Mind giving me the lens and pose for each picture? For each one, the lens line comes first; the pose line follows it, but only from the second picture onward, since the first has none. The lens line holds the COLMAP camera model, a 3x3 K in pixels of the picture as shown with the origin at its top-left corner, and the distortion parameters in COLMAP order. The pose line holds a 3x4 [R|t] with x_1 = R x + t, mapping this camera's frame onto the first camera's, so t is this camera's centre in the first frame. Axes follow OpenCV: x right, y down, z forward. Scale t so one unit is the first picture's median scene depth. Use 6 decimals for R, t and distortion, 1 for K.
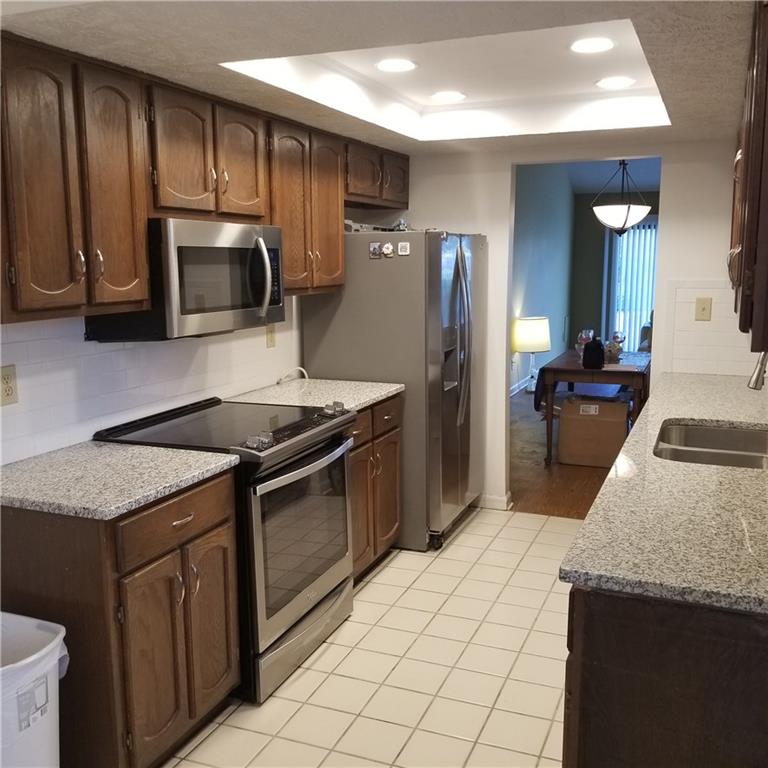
lens RADIAL K [[805.4, 0, 383.6], [0, 805.4, 382.7], [0, 0, 1]] dist [0.037002, 0.000000]
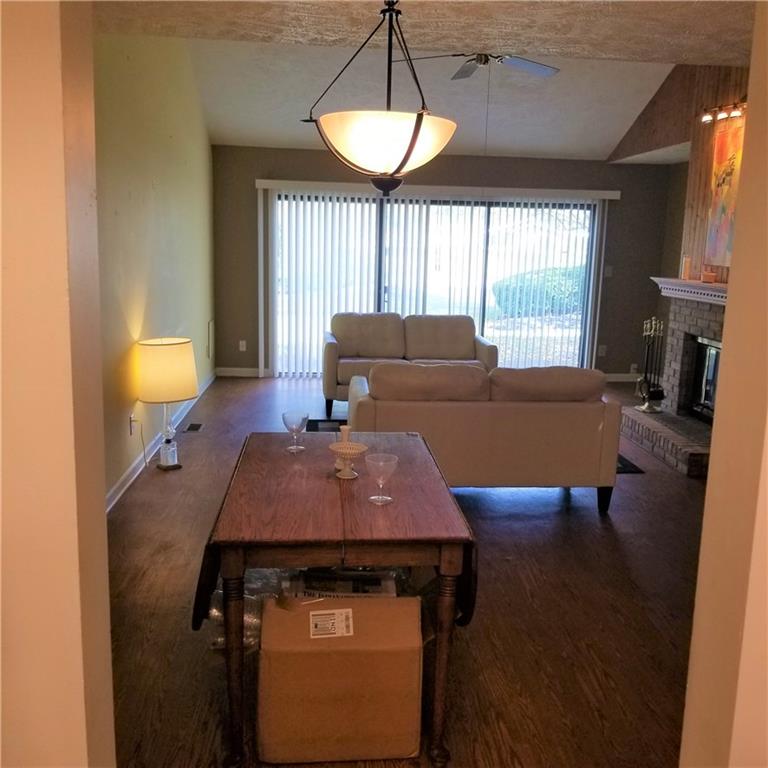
lens RADIAL K [[805.4, 0, 382.8], [0, 805.4, 384.3], [0, 0, 1]] dist [0.037002, 0.000000]
pose [[0.896620, -0.046153, 0.440390, 0.103230], [0.036252, 0.998866, 0.030872, -0.094873], [-0.441315, -0.011716, 0.897276, 0.614849]]
